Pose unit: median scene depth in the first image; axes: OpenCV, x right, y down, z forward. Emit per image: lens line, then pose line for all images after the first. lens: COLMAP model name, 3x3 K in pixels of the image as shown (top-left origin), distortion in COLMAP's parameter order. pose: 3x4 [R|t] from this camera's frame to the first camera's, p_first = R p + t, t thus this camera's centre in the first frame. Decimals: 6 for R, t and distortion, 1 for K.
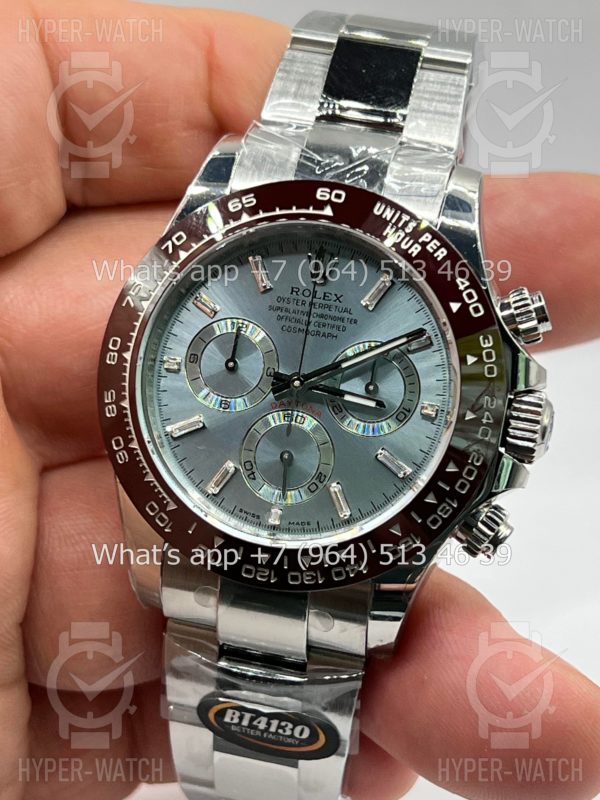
lens RADIAL K [[1798.8, 0, 319.1], [0, 1798.8, 402.1], [0, 0, 1]] dist [0.141095, -0.328018]
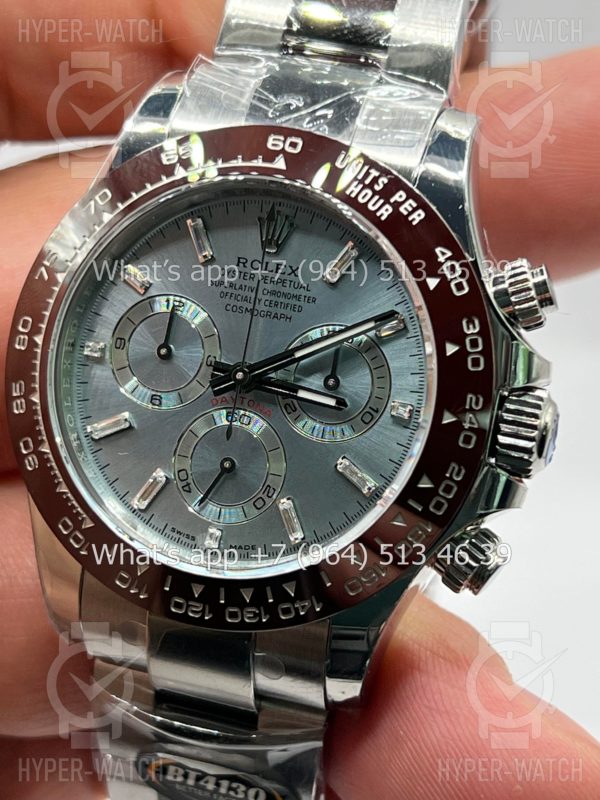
lens RADIAL K [[1798.8, 0, 319.1], [0, 1798.8, 402.1], [0, 0, 1]] dist [0.141095, -0.328018]
pose [[0.996470, 0.011687, -0.083130, 0.090761], [-0.010342, 0.999809, 0.016594, -0.012271], [0.083308, -0.015675, 0.996401, 0.190248]]
